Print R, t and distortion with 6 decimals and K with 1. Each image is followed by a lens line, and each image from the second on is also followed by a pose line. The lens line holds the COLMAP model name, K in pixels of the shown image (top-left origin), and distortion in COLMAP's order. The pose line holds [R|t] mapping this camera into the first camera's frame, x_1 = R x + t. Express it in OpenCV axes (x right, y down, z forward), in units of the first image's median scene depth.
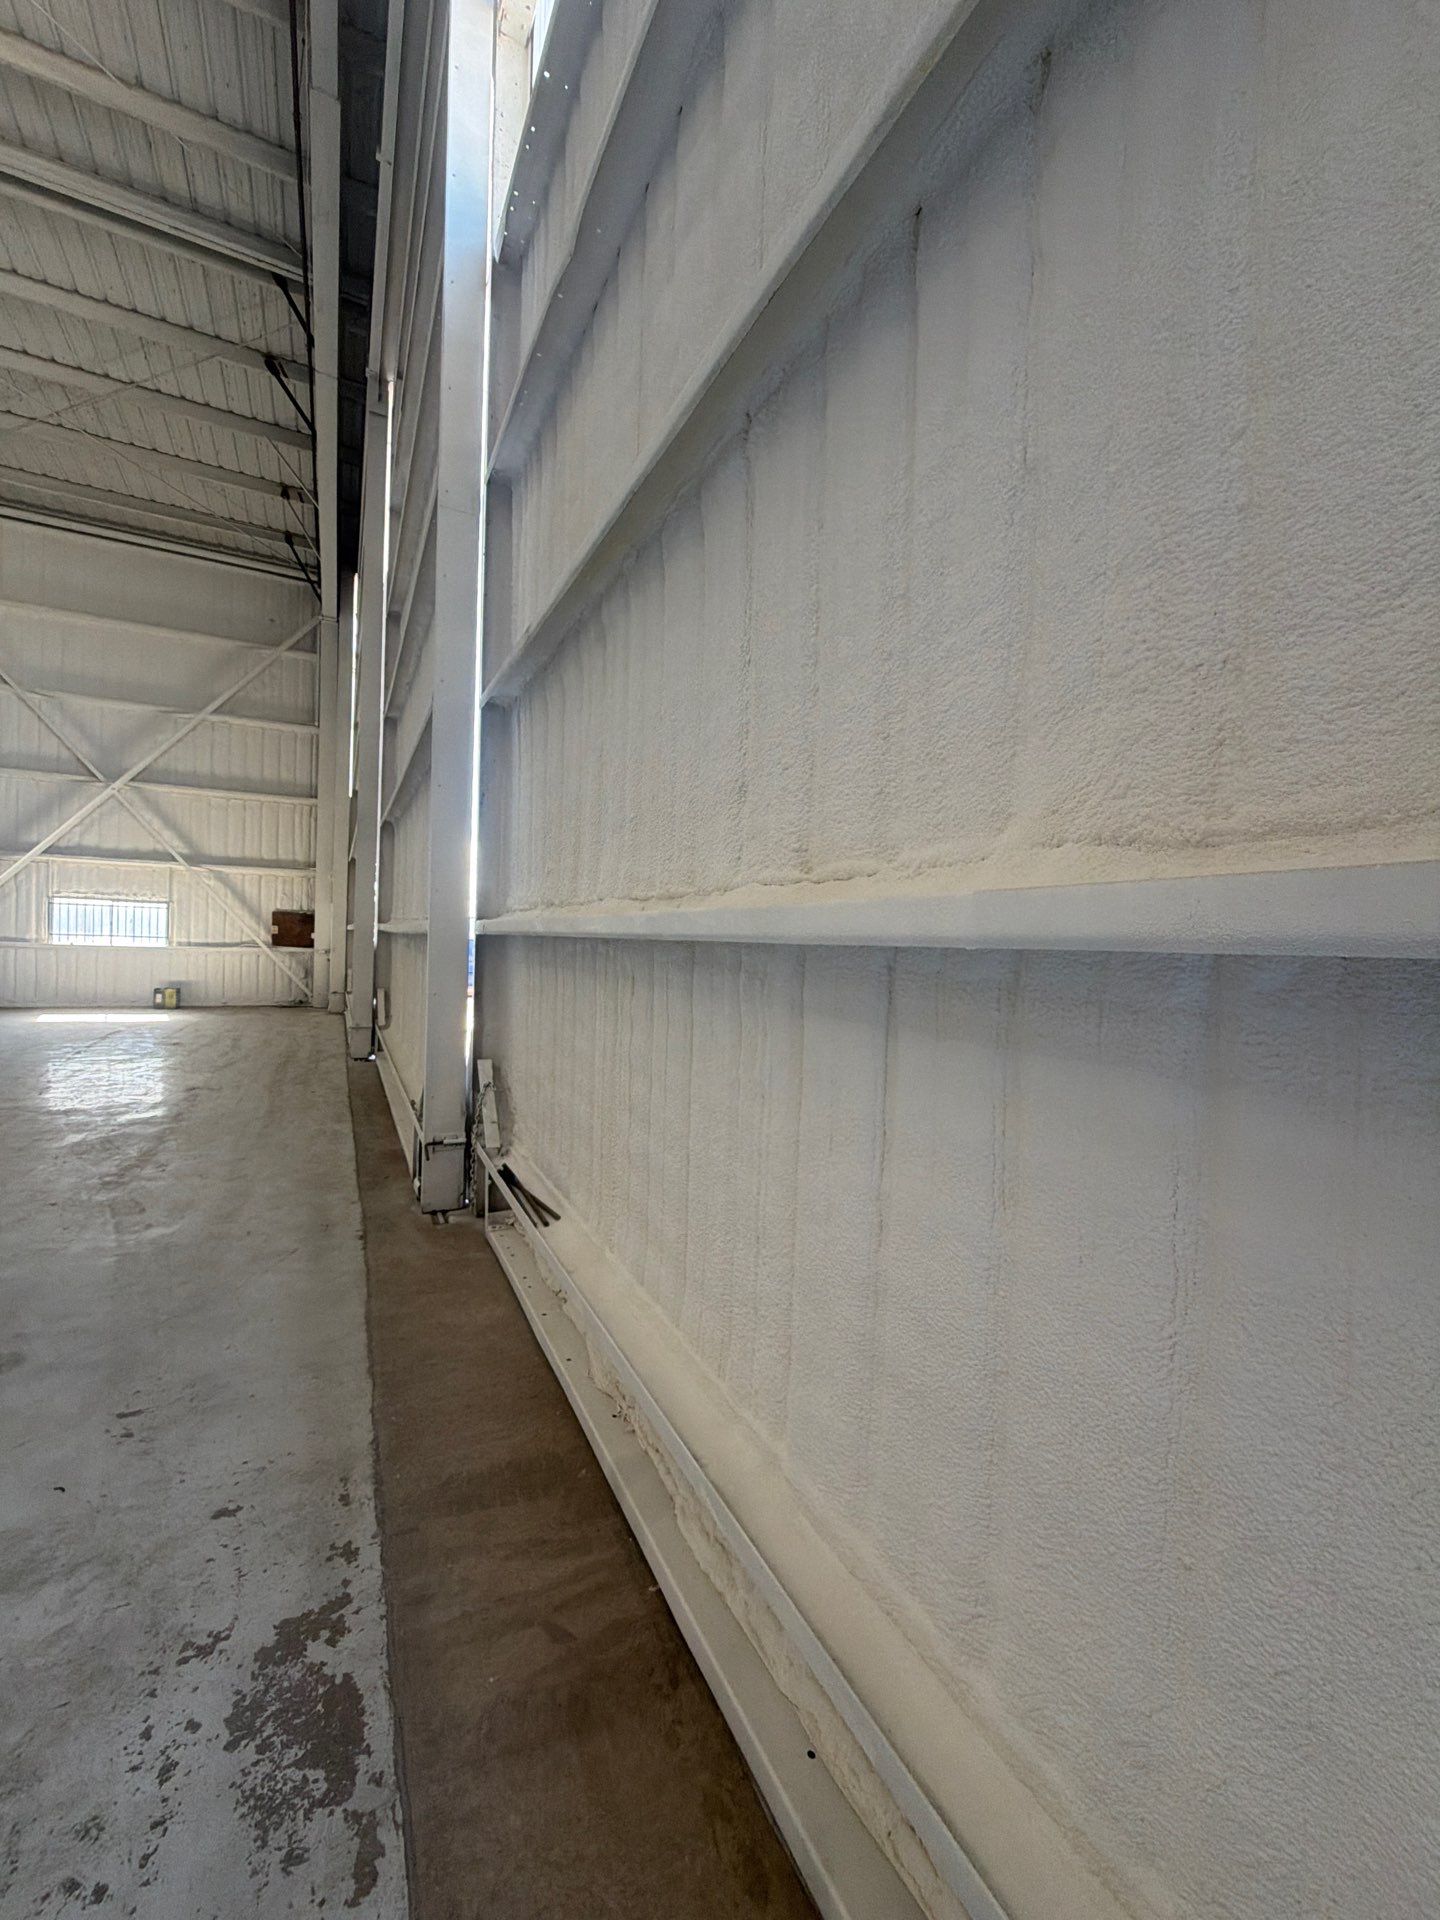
lens RADIAL K [[777.4, 0, 723.9], [0, 777.4, 959.3], [0, 0, 1]] dist [-0.000942, 0.000185]
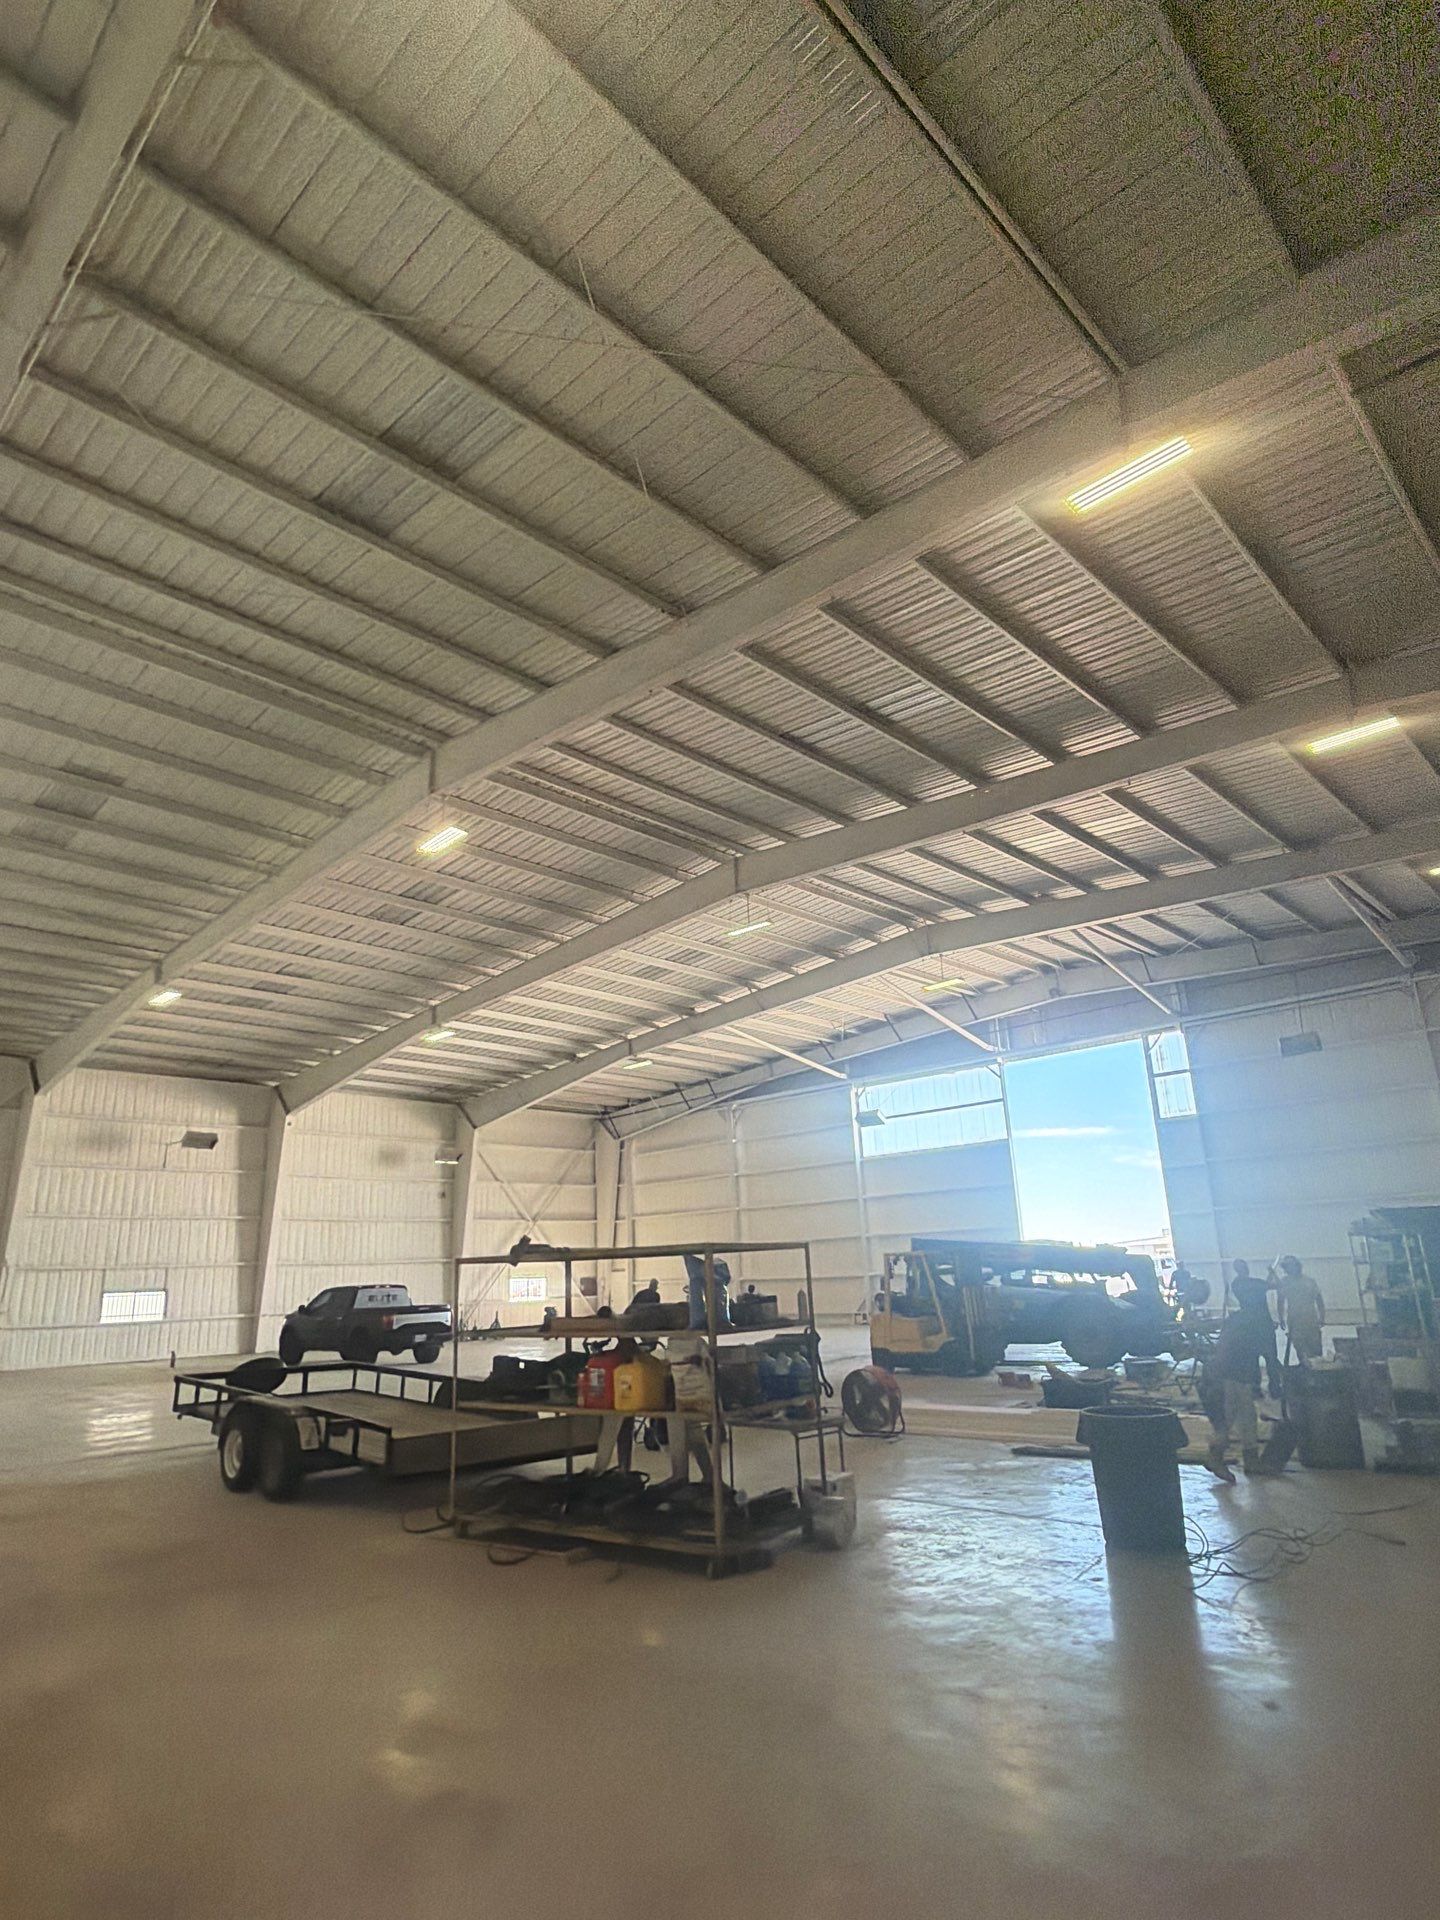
lens RADIAL K [[1072.4, 0, 720.0], [0, 1072.4, 960.0], [0, 0, 1]] dist [-0.000614, 0.001176]
pose [[0.942806, 0.026996, 0.332247, -1.301586], [0.073339, 0.955495, -0.285747, -0.032788], [-0.325174, 0.293771, 0.898866, -2.041087]]
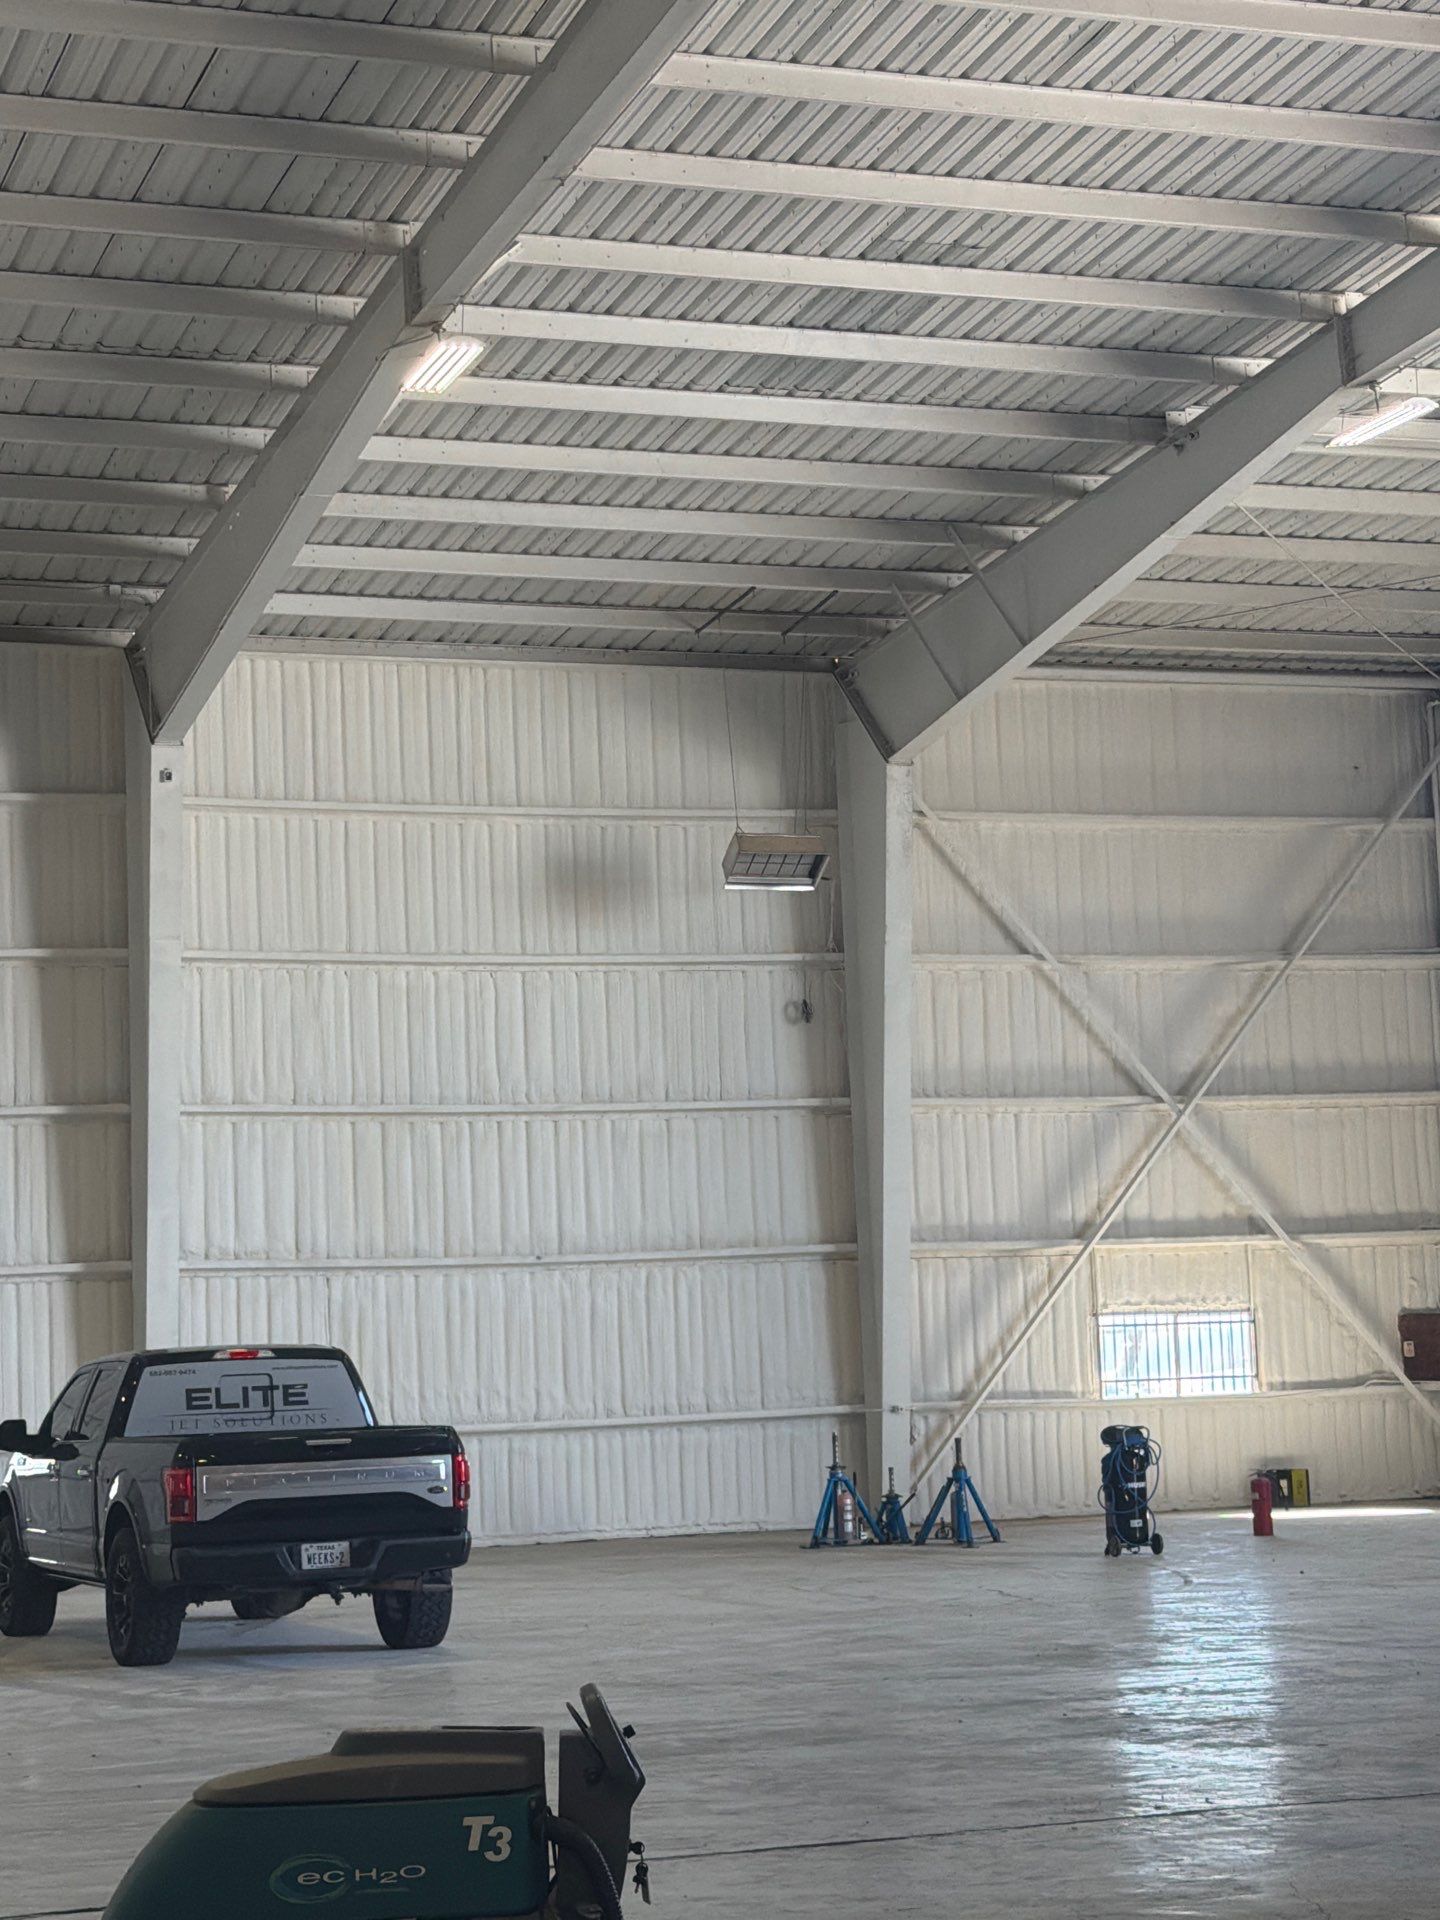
lens RADIAL K [[3646.3, 0, 720.9], [0, 3646.3, 967.8], [0, 0, 1]] dist [0.158931, 0.055851]
pose [[0.991766, -0.080679, -0.099455, -0.814316], [0.068241, 0.990098, -0.122674, -0.021652], [0.108368, 0.114877, 0.987451, -1.599828]]
